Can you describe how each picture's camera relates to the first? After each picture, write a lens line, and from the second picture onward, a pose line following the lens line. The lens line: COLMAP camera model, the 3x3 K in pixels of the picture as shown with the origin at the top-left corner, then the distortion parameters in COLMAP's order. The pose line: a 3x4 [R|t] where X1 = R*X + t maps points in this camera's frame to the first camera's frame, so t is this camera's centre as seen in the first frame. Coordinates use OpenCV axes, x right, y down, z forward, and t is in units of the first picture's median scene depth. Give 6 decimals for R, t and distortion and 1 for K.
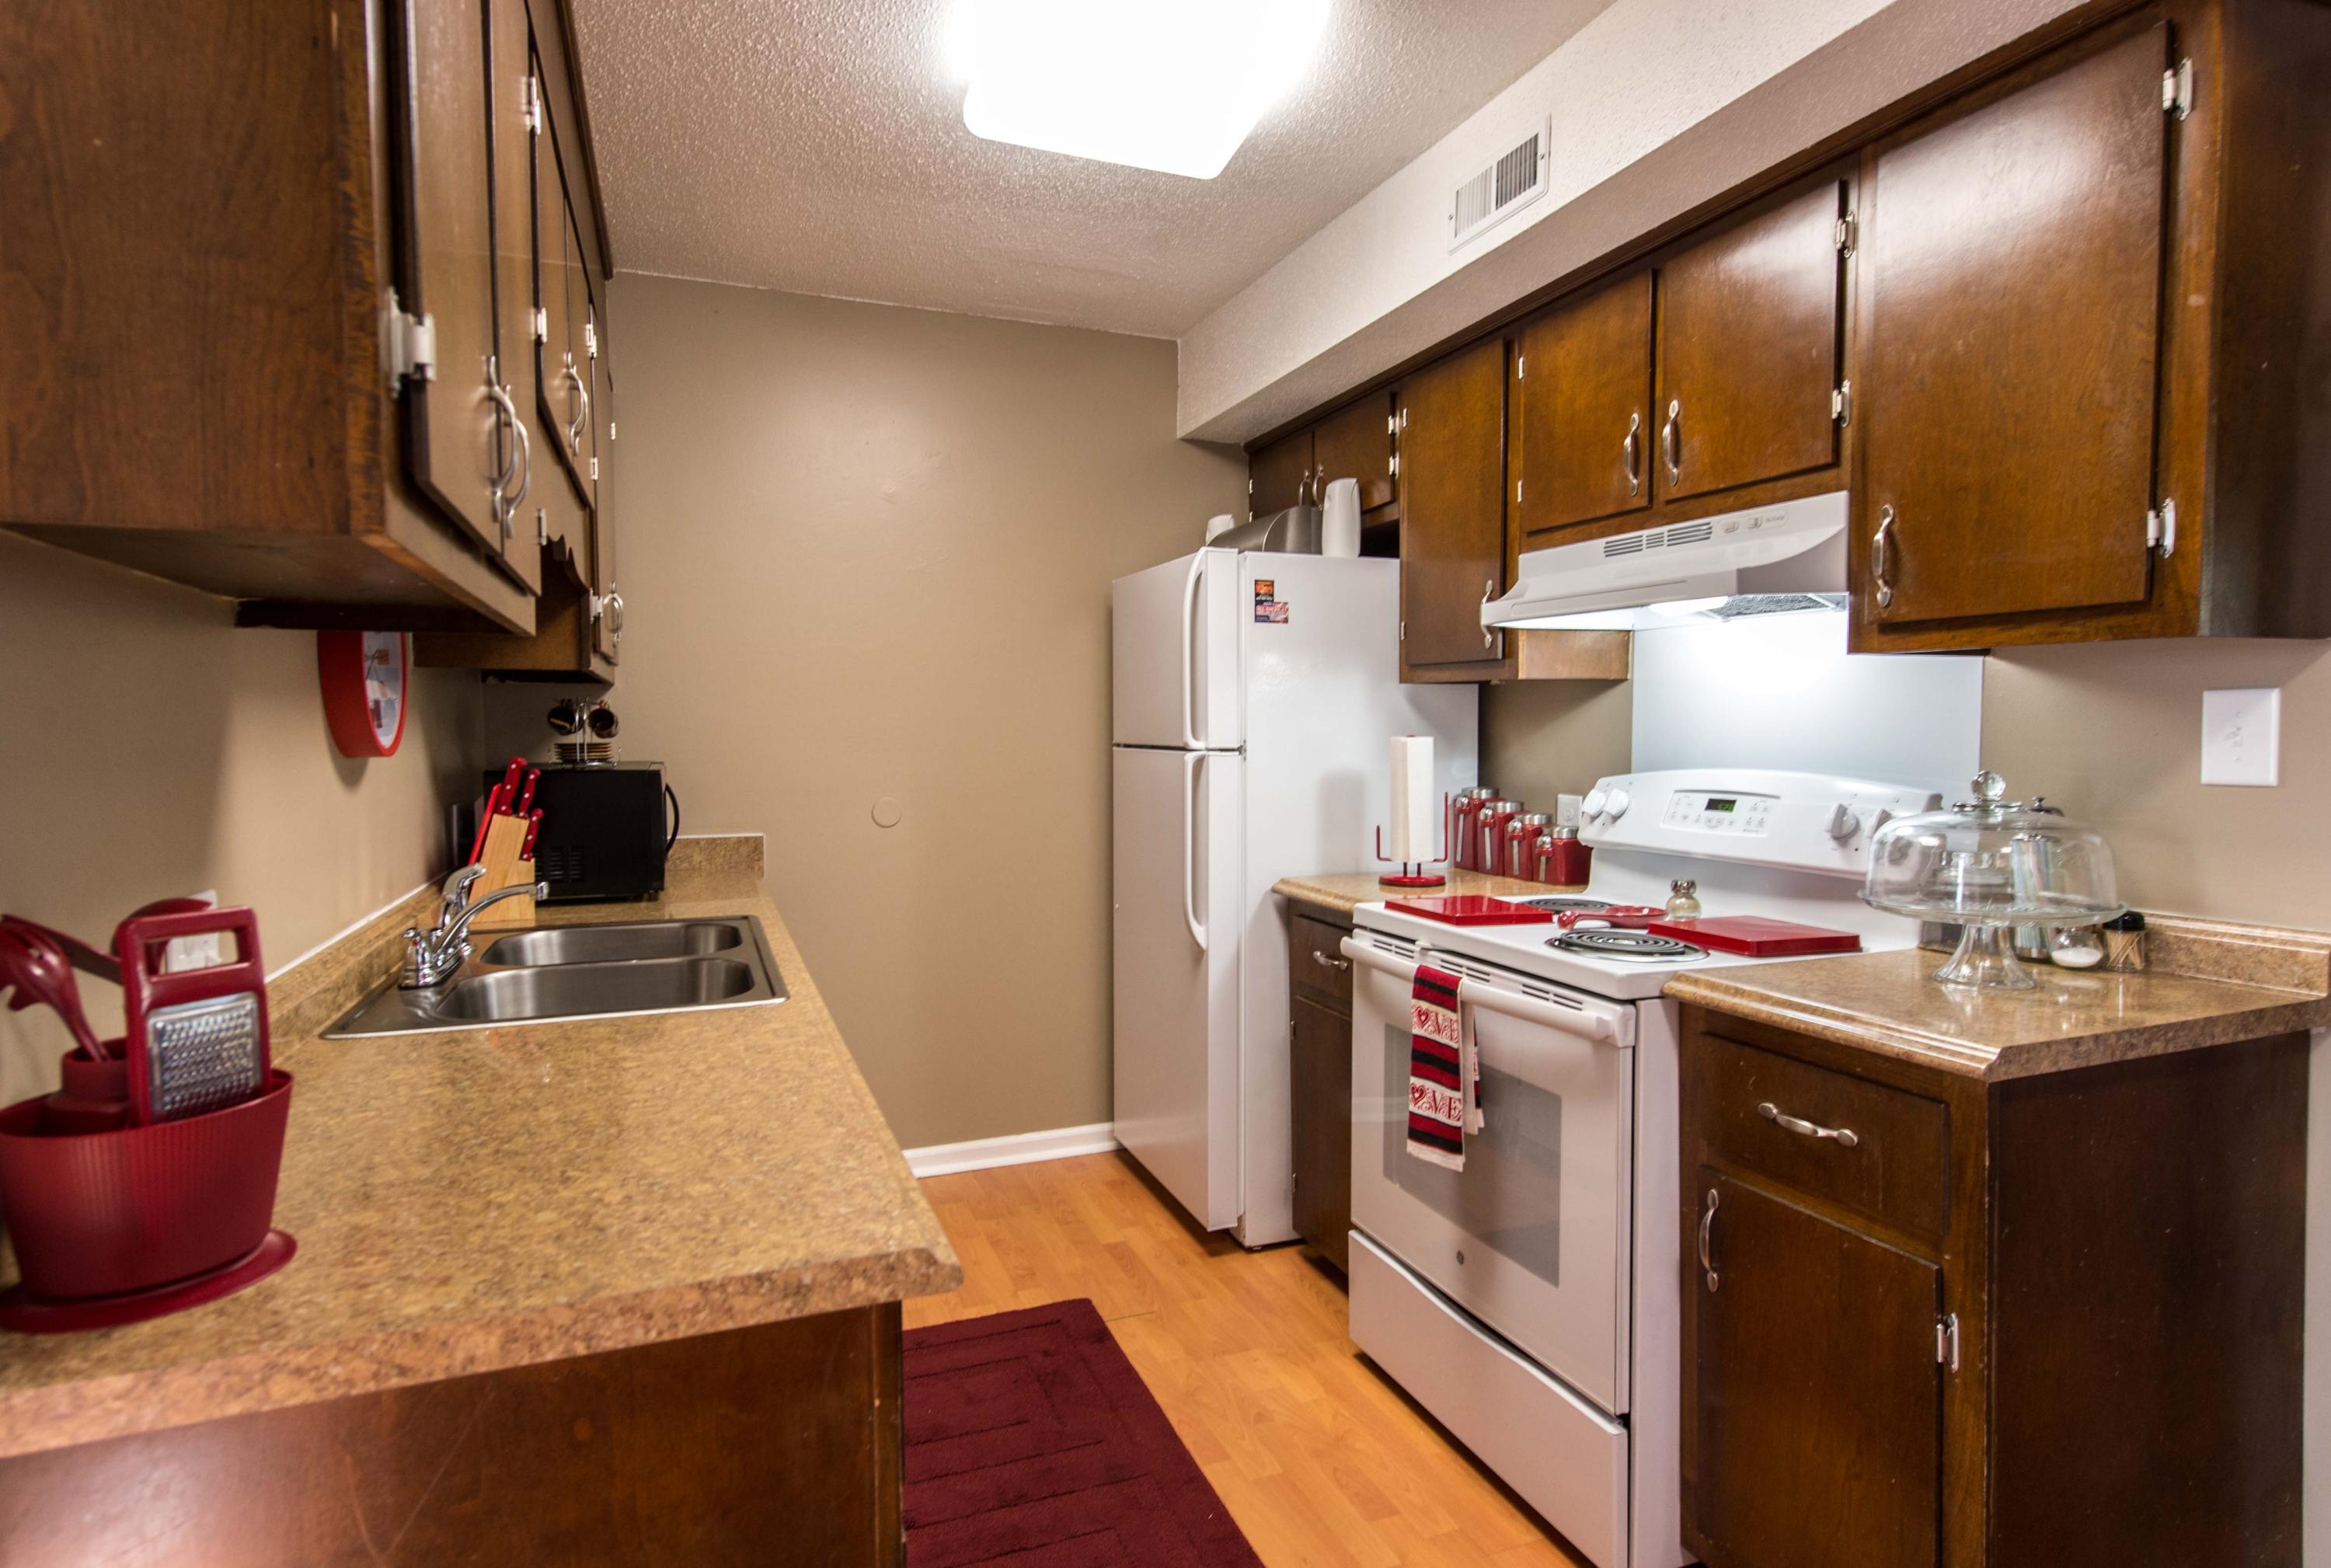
lens RADIAL K [[1217.1, 0, 1146.0], [0, 1217.1, 774.9], [0, 0, 1]] dist [0.006284, -0.002023]
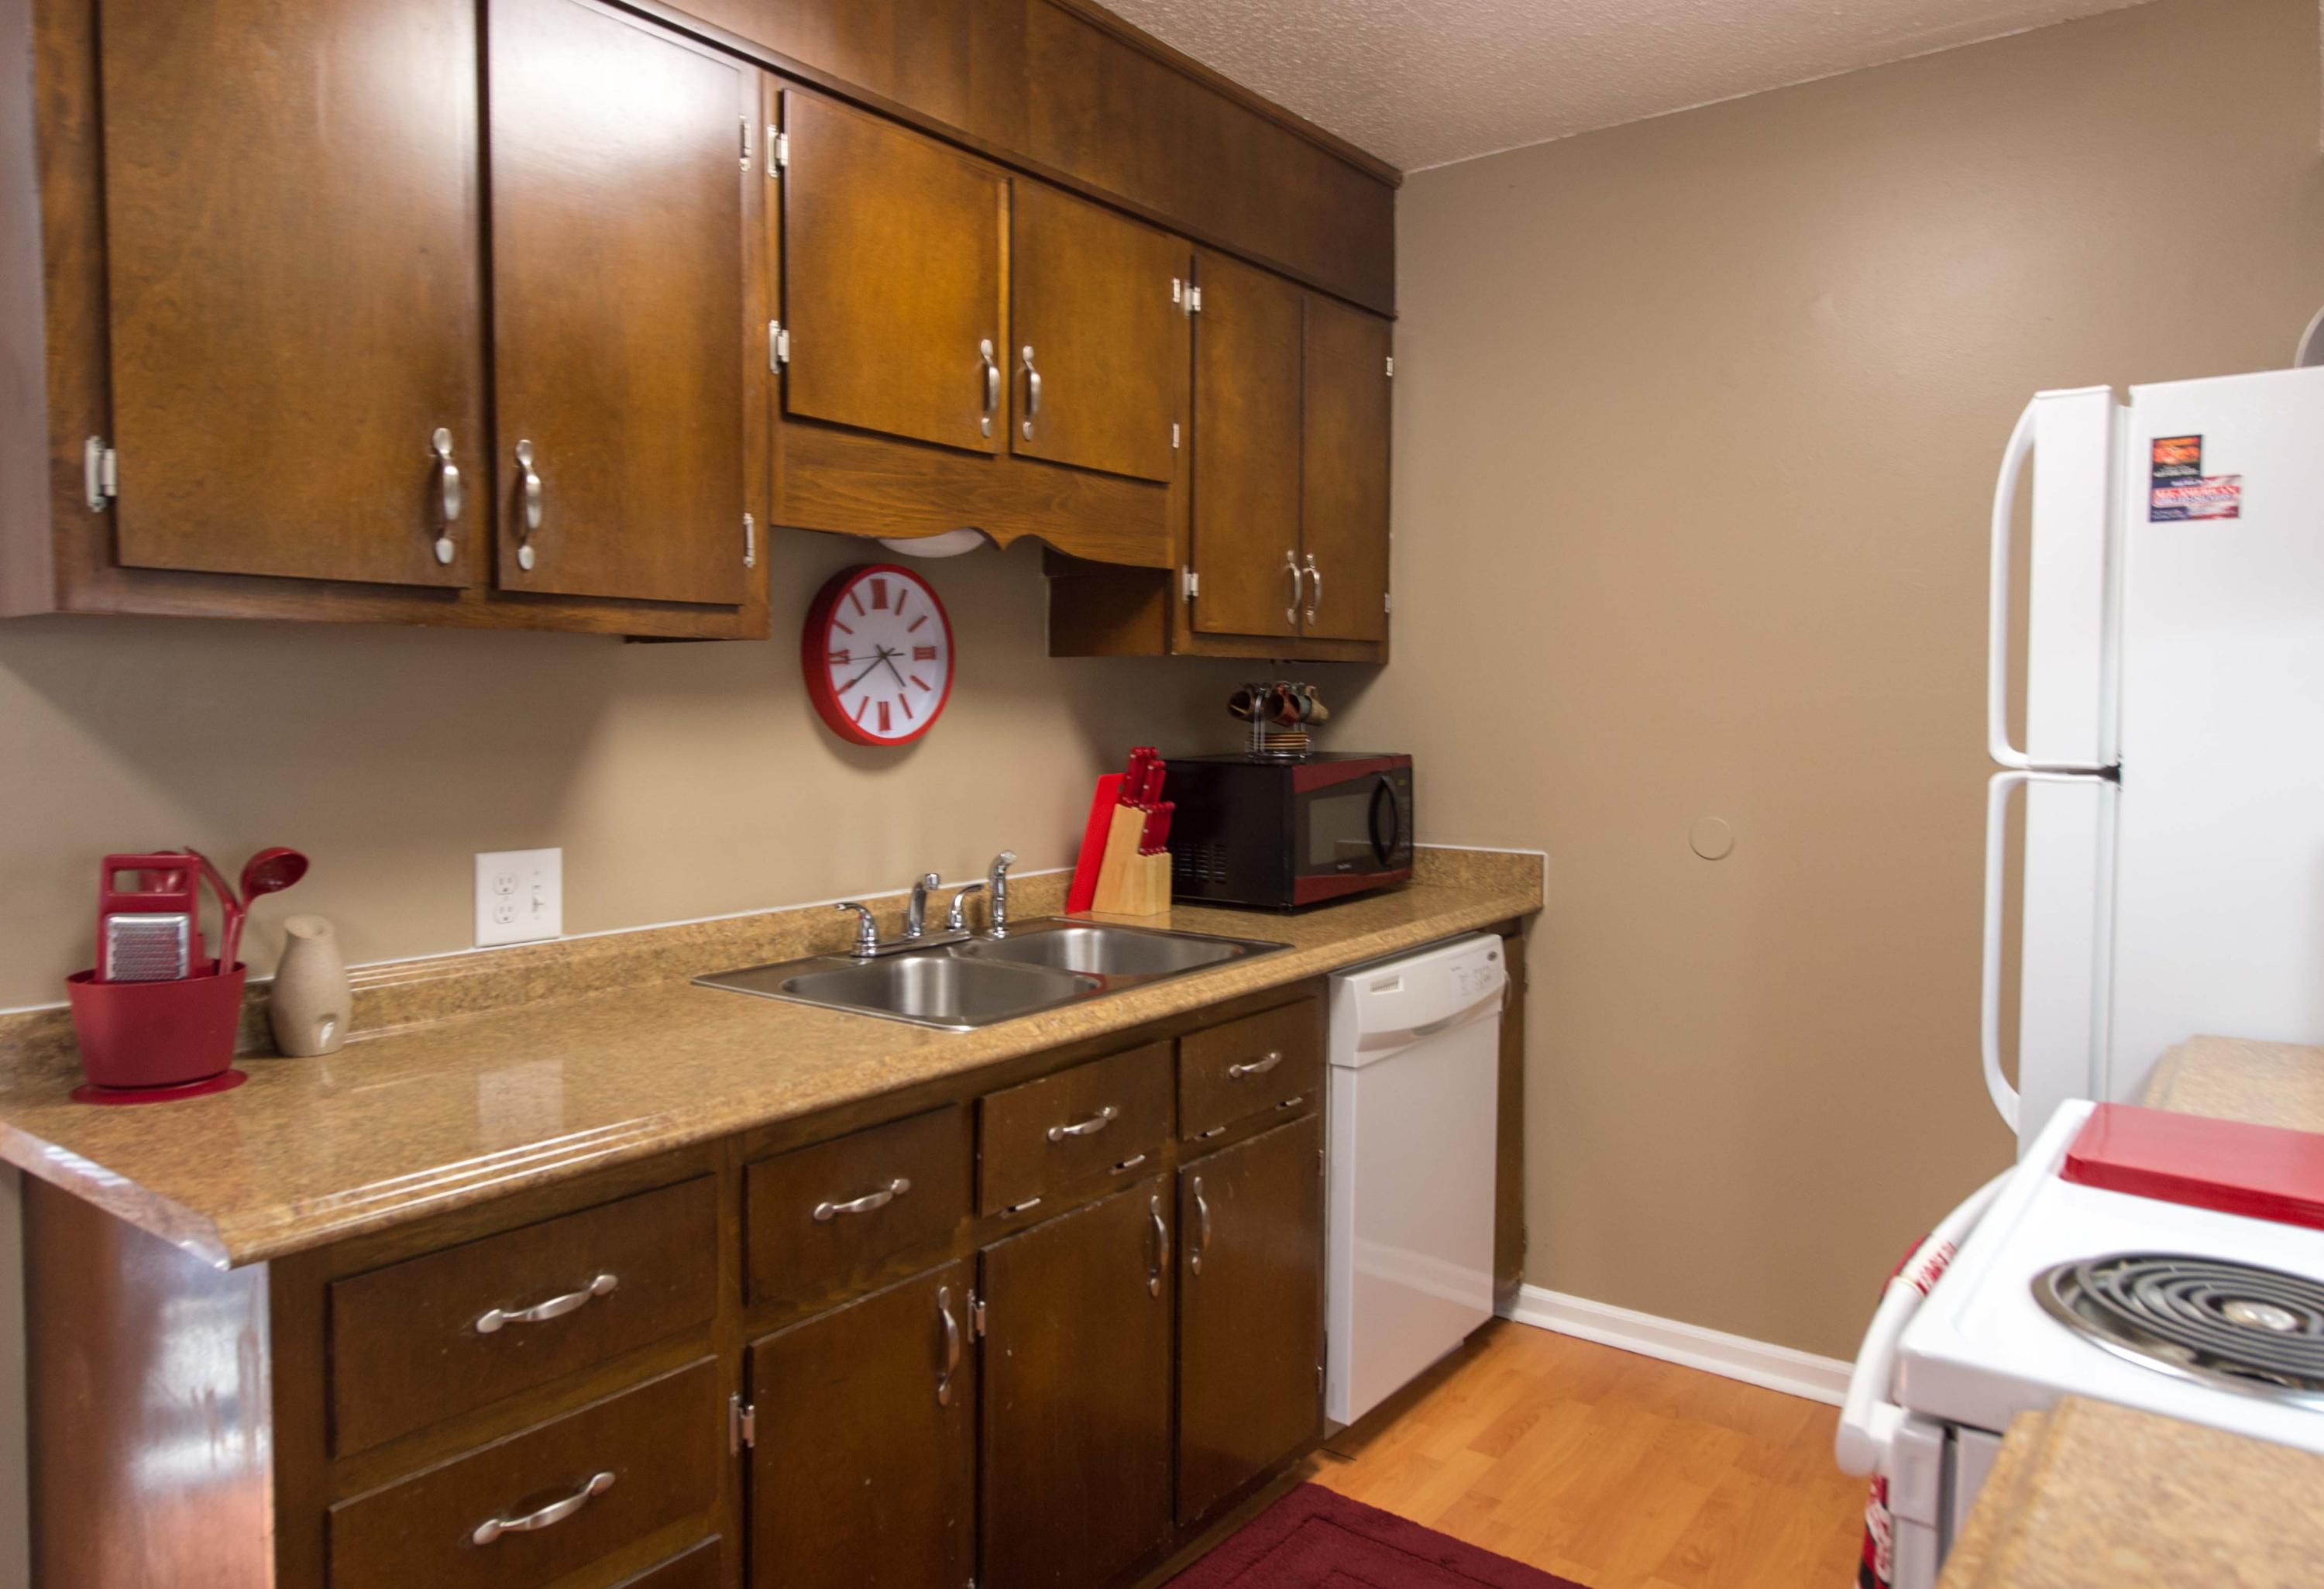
lens RADIAL K [[1547.4, 0, 1127.6], [0, 1547.4, 758.1], [0, 0, 1]] dist [0.007583, 0.001318]
pose [[0.511320, 0.037475, -0.858573, 0.590323], [-0.035401, 0.999119, 0.022527, -0.036312], [0.858661, 0.018875, 0.512196, 0.410861]]
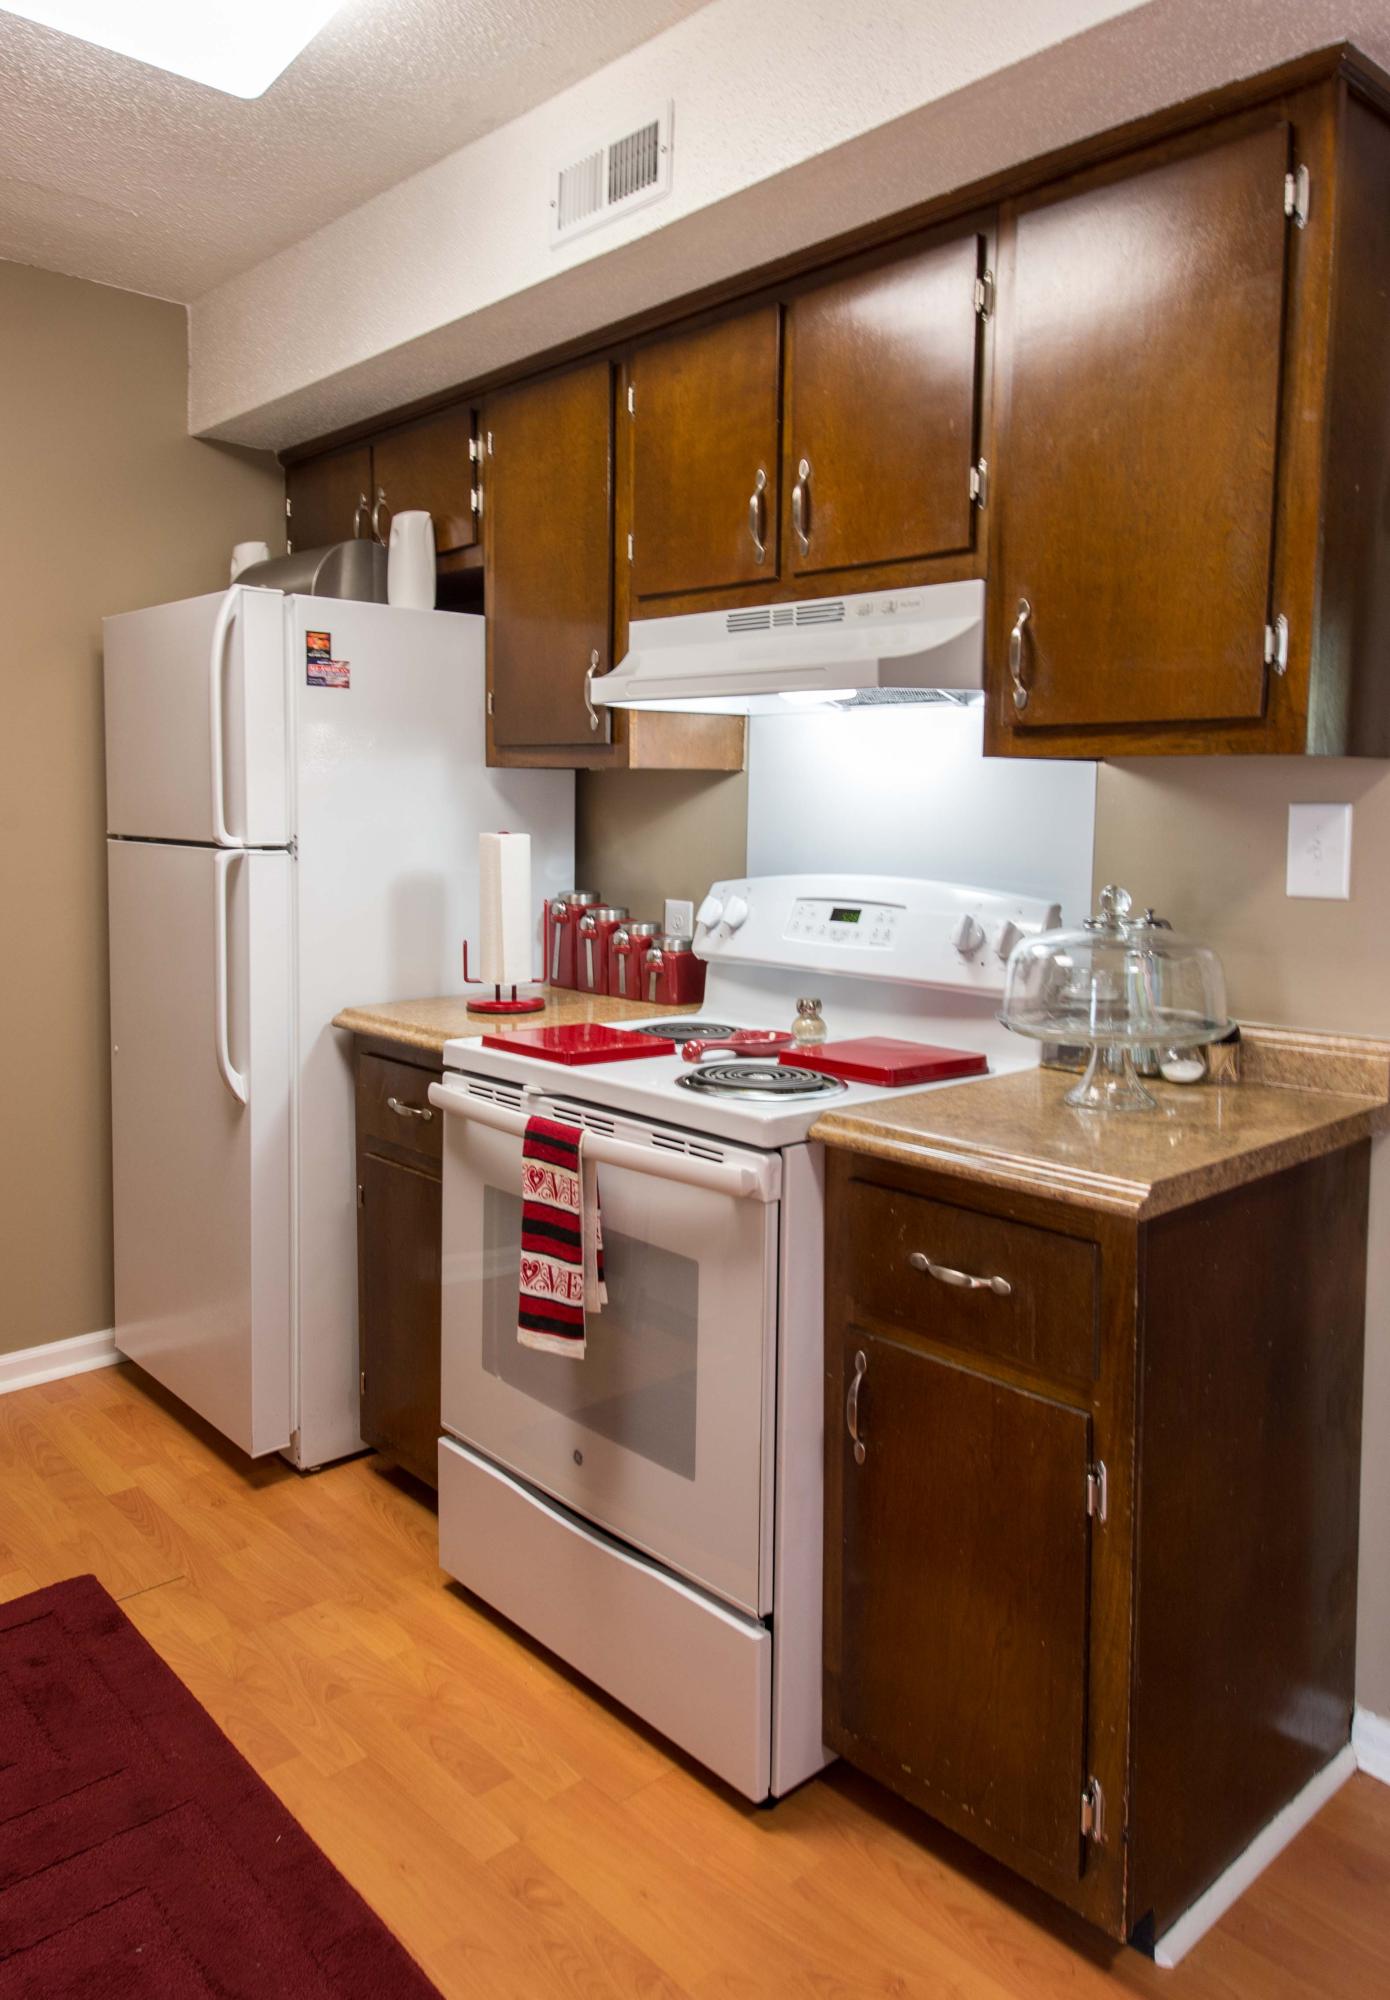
lens RADIAL K [[1429.1, 0, 676.6], [0, 1429.1, 903.7], [0, 0, 1]] dist [0.026352, -0.018396]
pose [[0.931812, -0.011476, 0.362759, -0.034924], [-0.001147, 0.999402, 0.034565, -0.022604], [-0.362938, -0.032624, 0.931242, 0.060489]]
